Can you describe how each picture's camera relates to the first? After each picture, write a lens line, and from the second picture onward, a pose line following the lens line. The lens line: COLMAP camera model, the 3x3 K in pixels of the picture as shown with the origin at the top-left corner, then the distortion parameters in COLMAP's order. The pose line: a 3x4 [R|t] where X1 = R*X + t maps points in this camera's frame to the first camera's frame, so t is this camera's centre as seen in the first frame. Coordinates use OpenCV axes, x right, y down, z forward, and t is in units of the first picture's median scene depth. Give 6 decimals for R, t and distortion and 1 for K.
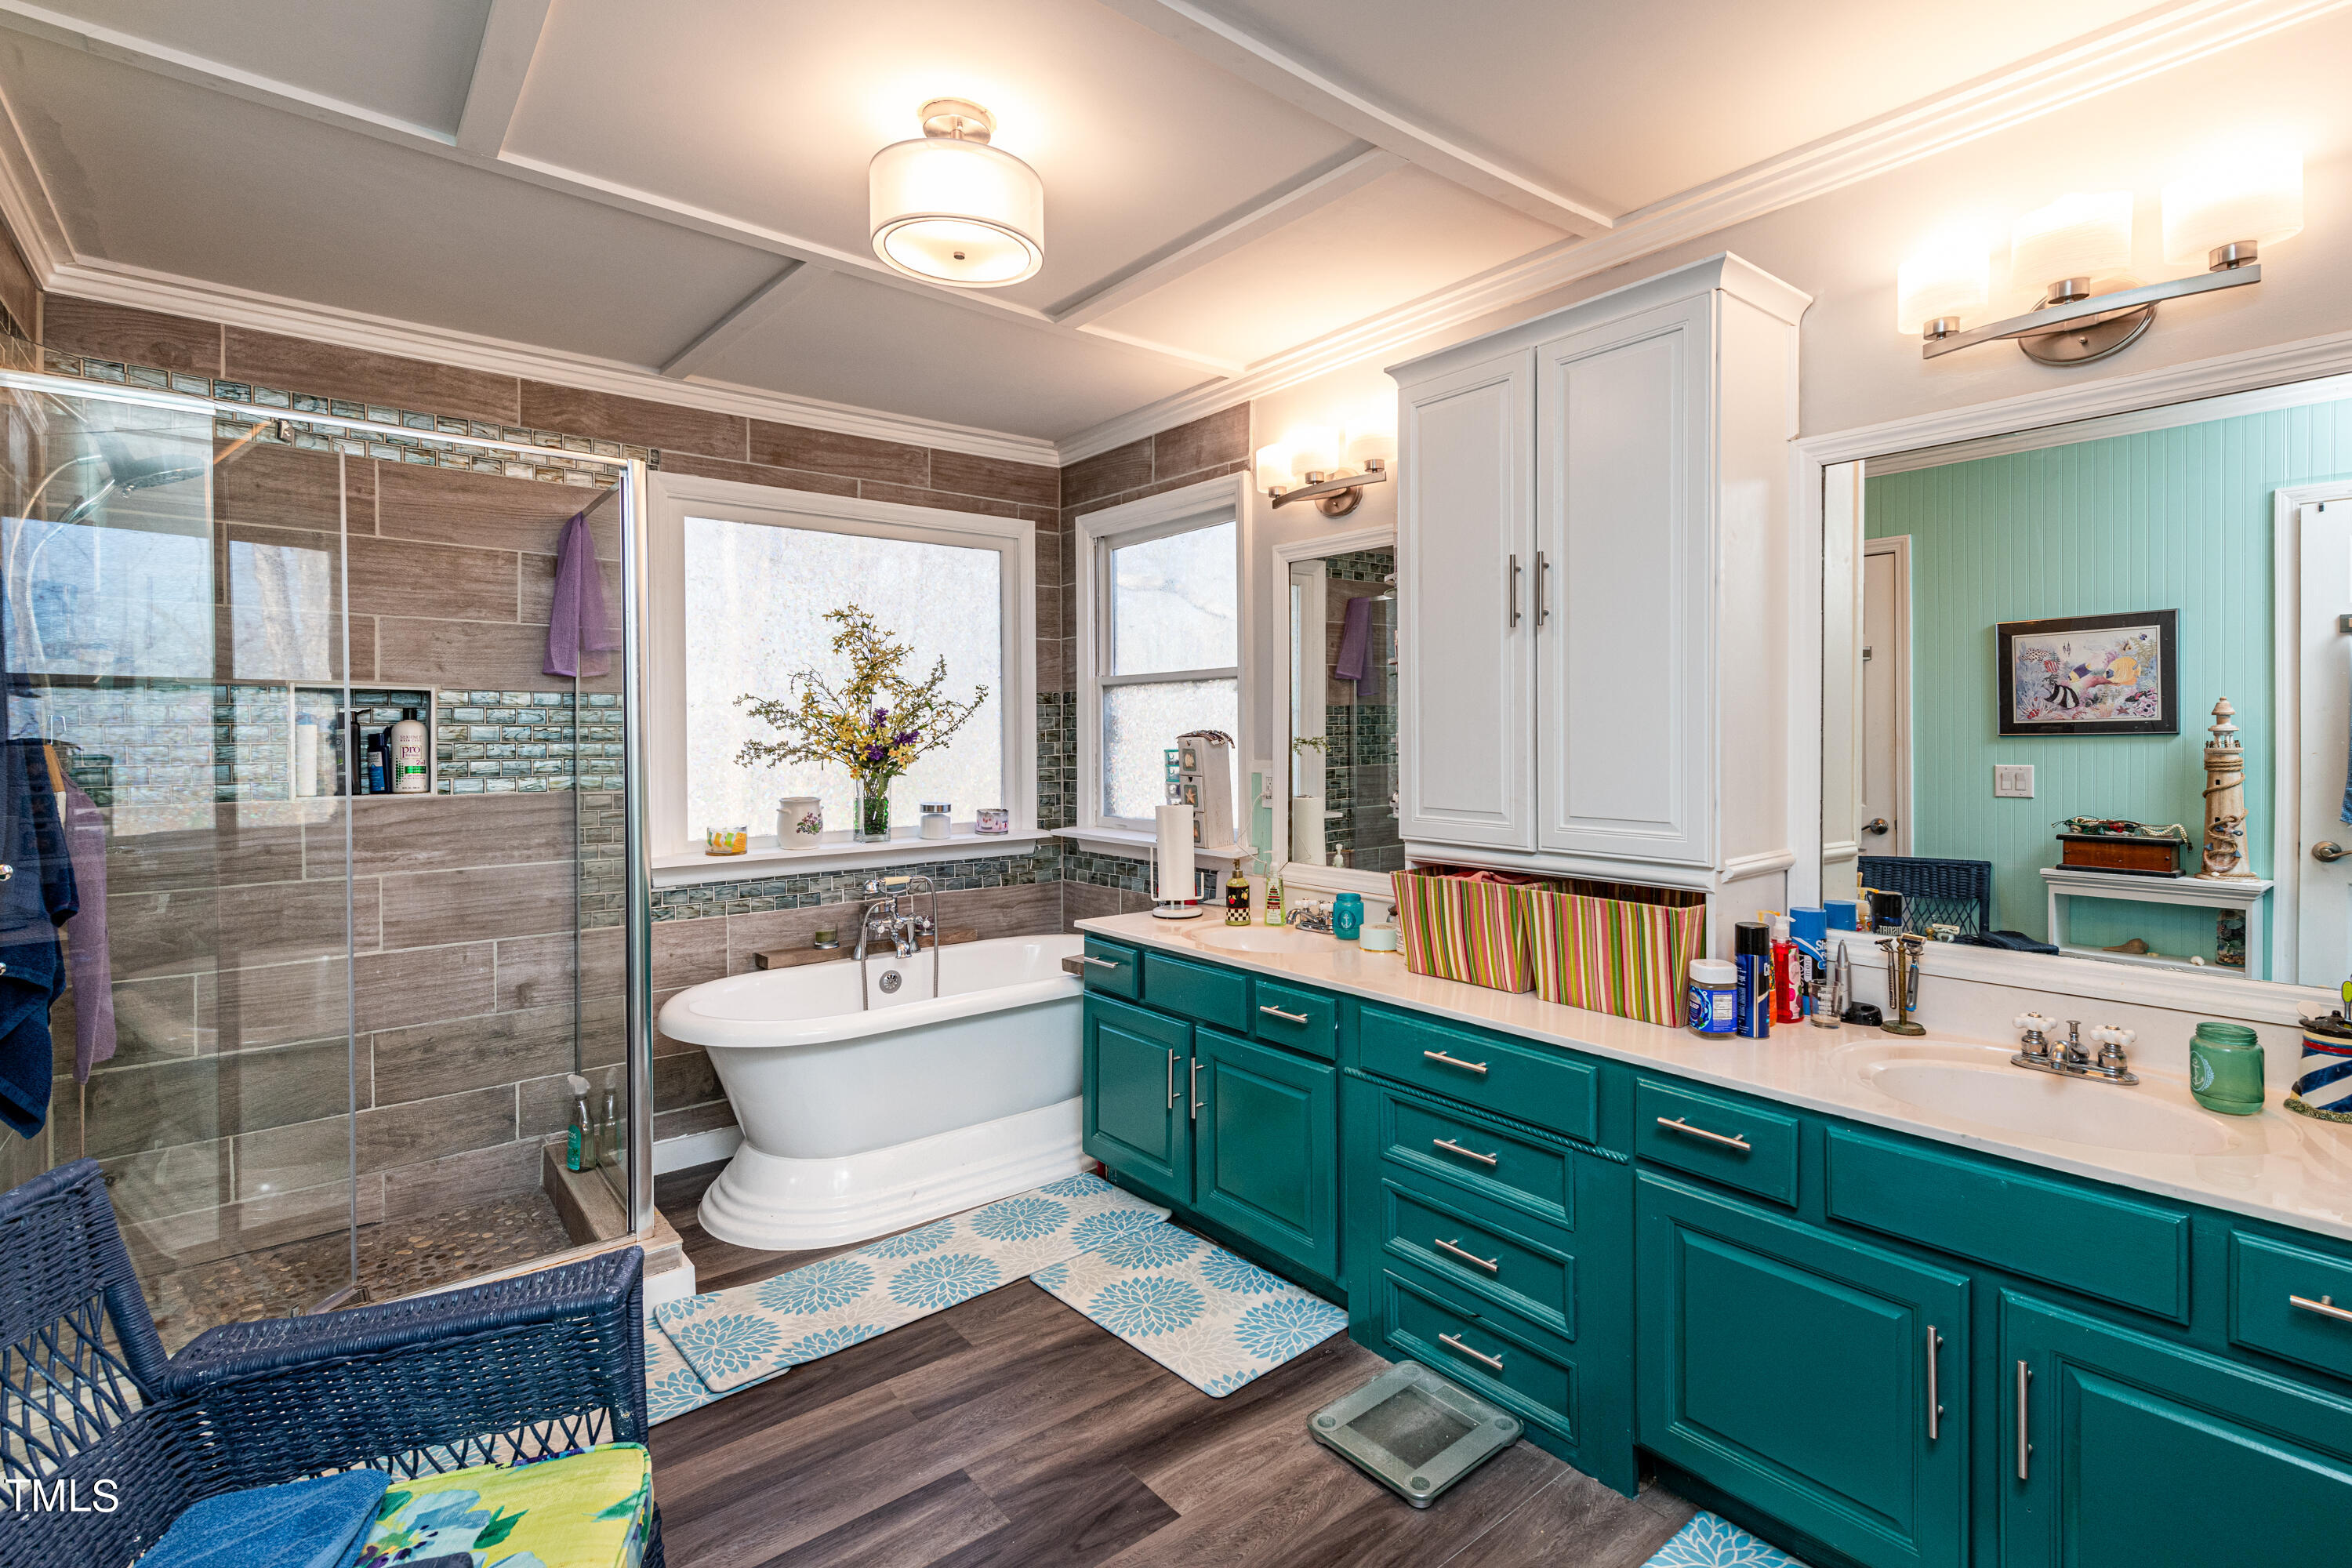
lens RADIAL K [[1185.1, 0, 1178.8], [0, 1185.1, 783.5], [0, 0, 1]] dist [0.005181, -0.000797]
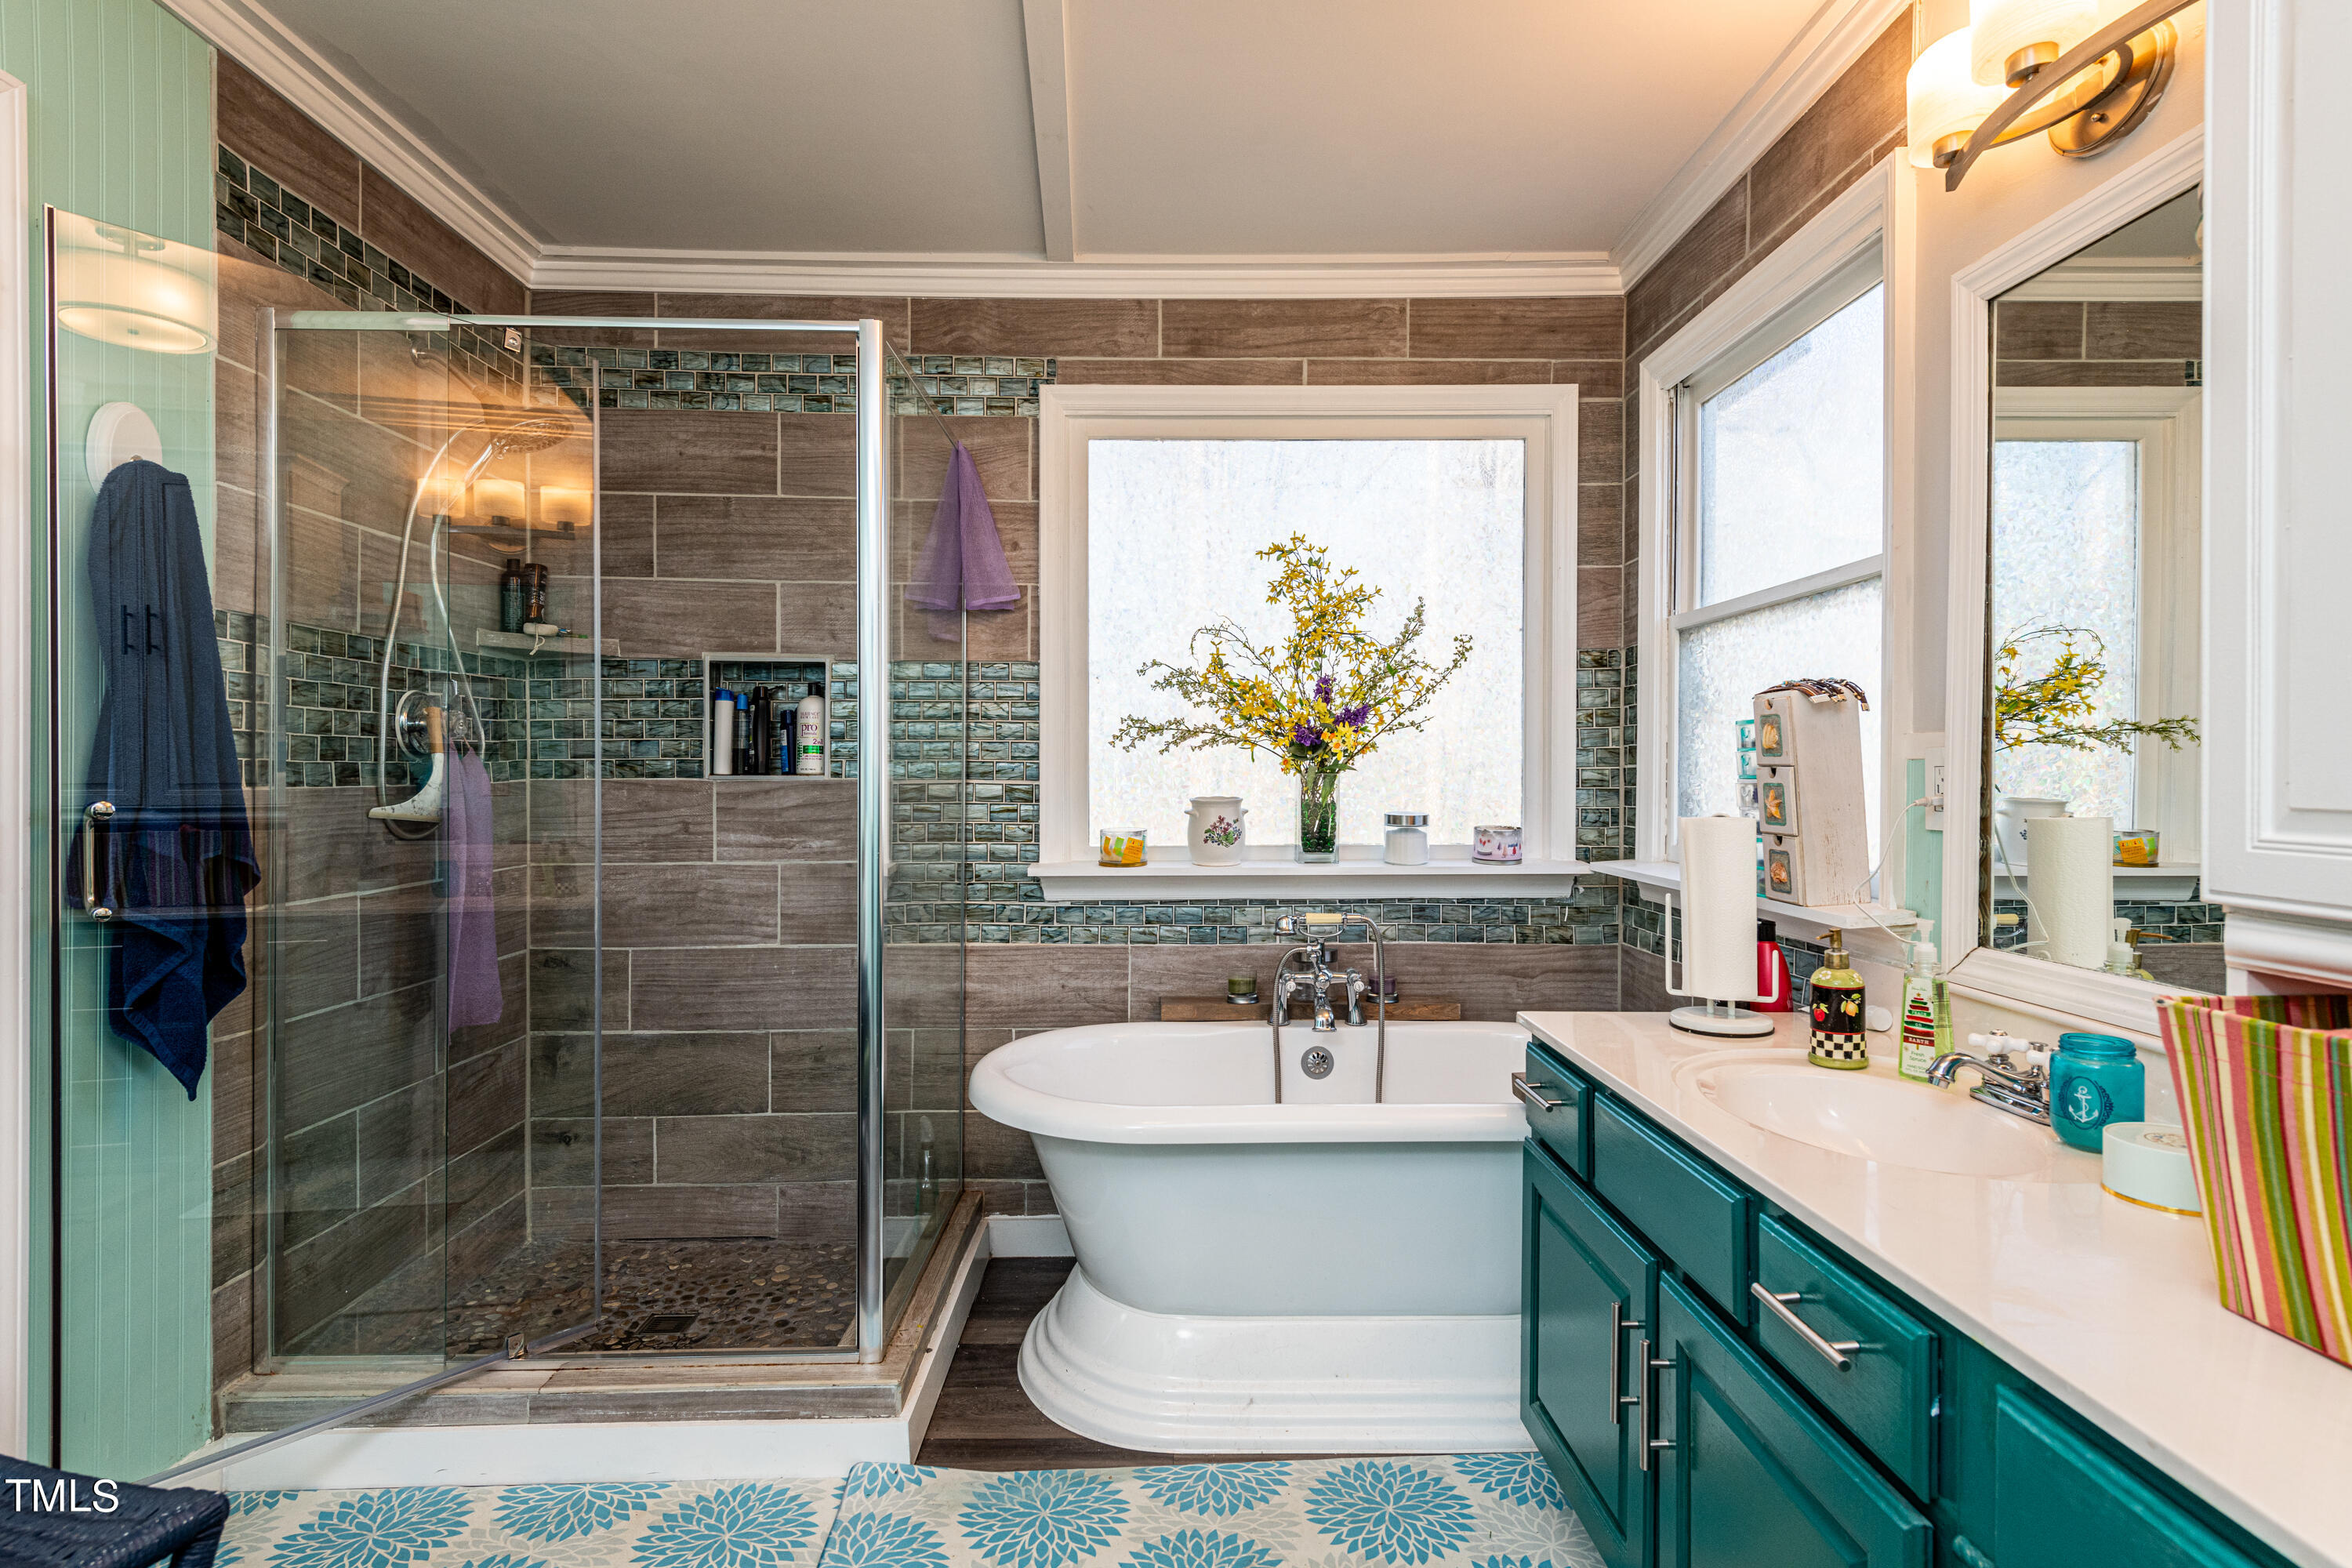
lens RADIAL K [[1180.6, 0, 1175.0], [0, 1180.6, 794.8], [0, 0, 1]] dist [0.022239, -0.012567]
pose [[0.785569, 0.020040, -0.618449, 0.126292], [-0.037762, 0.999165, -0.015589, 0.024306], [0.617621, 0.035601, 0.785670, 0.414785]]
